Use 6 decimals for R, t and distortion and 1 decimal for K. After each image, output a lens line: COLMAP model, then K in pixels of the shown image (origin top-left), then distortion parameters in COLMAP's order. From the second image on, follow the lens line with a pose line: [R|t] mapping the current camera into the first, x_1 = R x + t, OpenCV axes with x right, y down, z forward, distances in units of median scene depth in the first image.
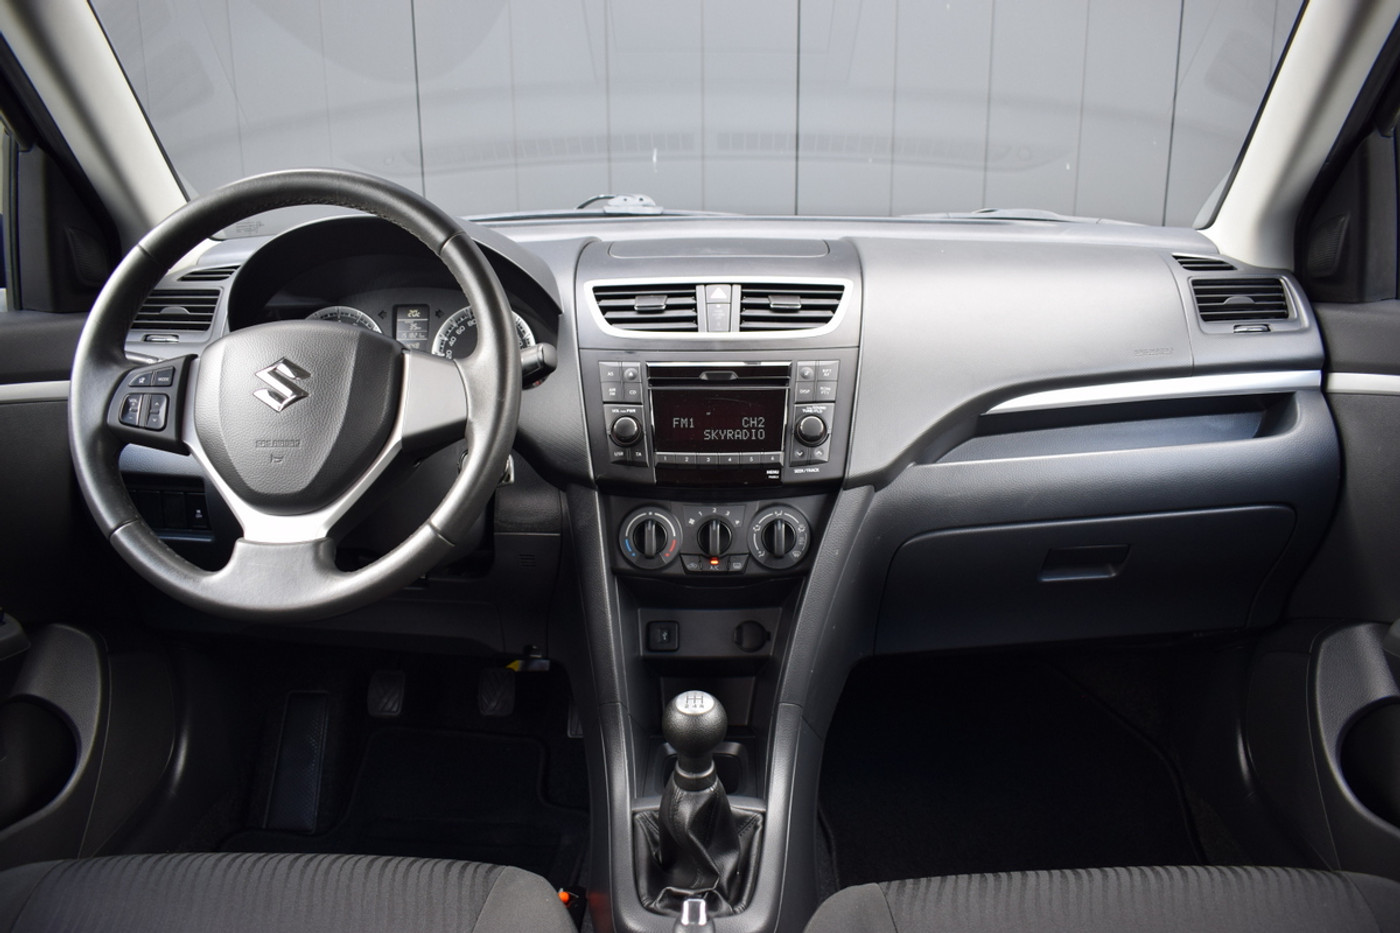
lens RADIAL K [[1066.5, 0, 695.3], [0, 1066.5, 478.9], [0, 0, 1]] dist [-0.097100, -0.012257]
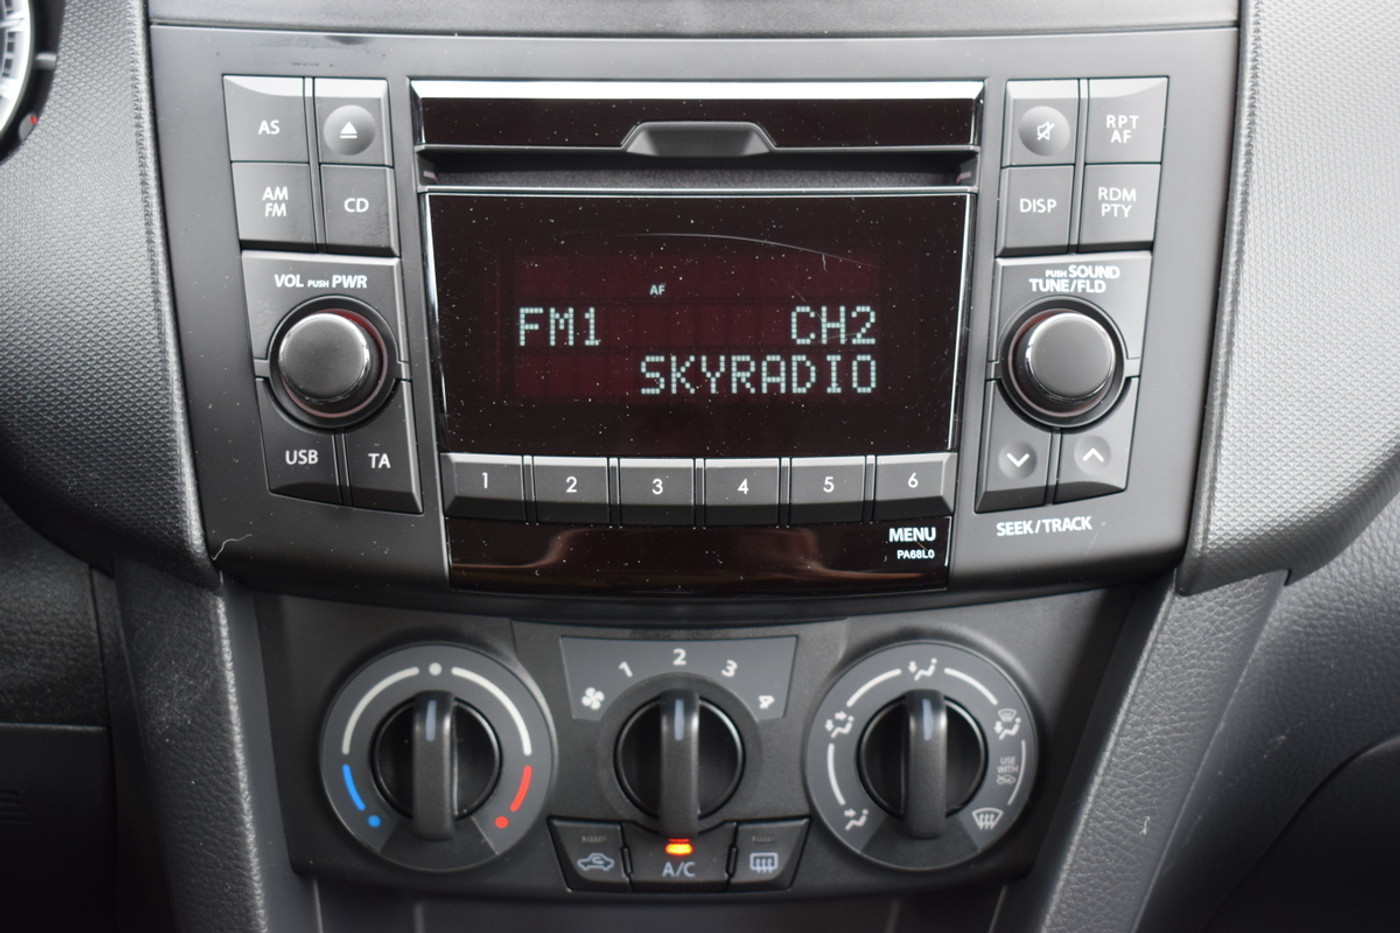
lens RADIAL K [[1993.9, 0, 702.9], [0, 1993.9, 468.0], [0, 0, 1]] dist [-0.044011, 0.000000]
pose [[0.999078, -0.001790, 0.042886, 0.002729], [-0.004325, 0.989846, 0.142075, -0.086776], [-0.042705, -0.142130, 0.988926, 0.522658]]
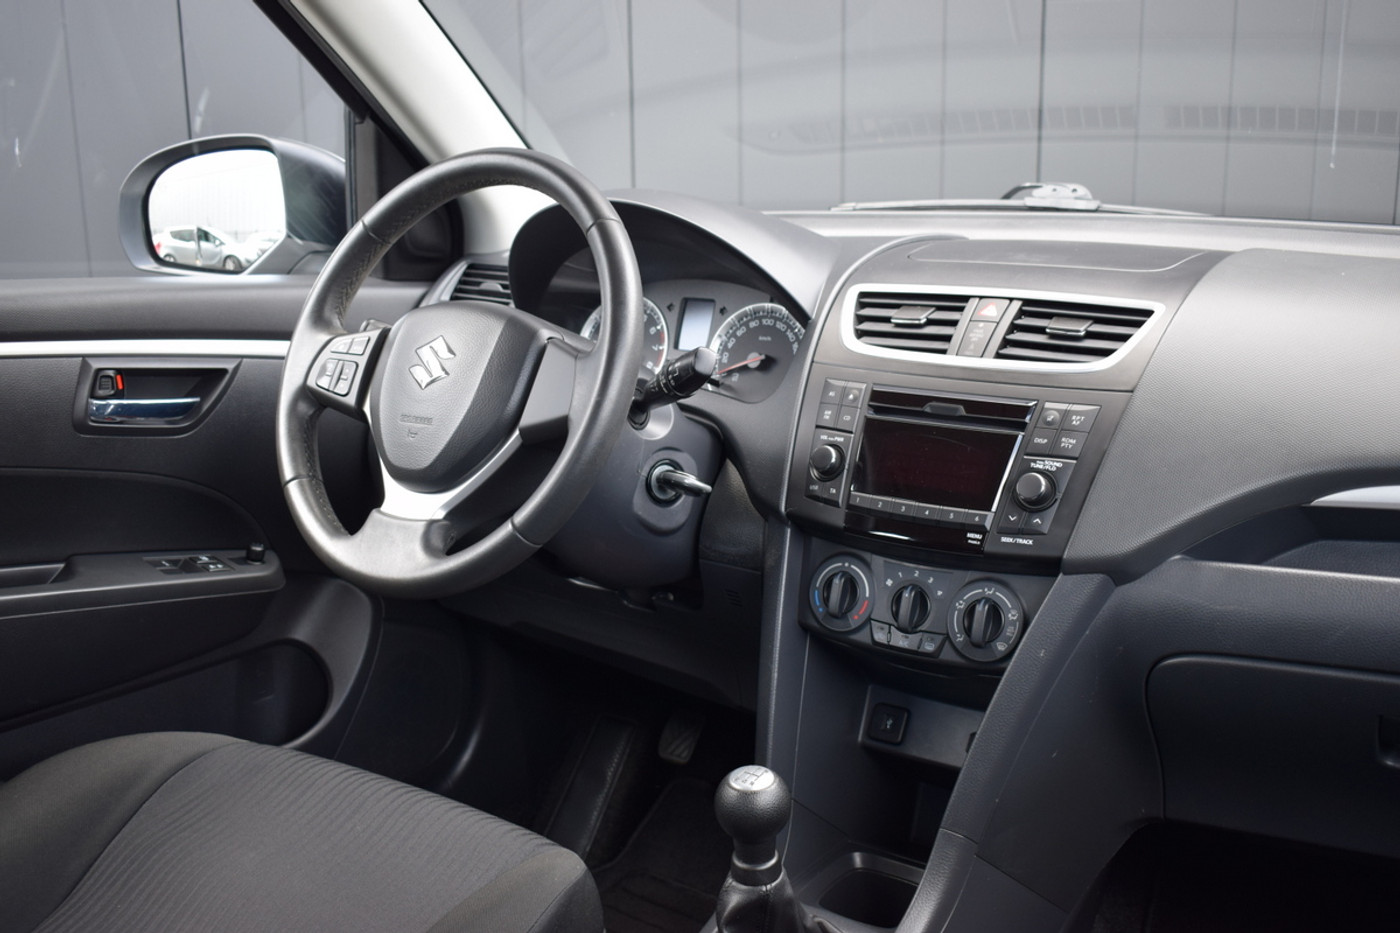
lens RADIAL K [[1398.8, 0, 688.0], [0, 1398.8, 463.0], [0, 0, 1]] dist [-0.112419, 0.000000]
pose [[0.822145, 0.124871, -0.555414, 0.452567], [-0.155412, 0.987818, -0.007960, -0.018098], [0.547654, 0.092862, 0.831536, 0.020508]]
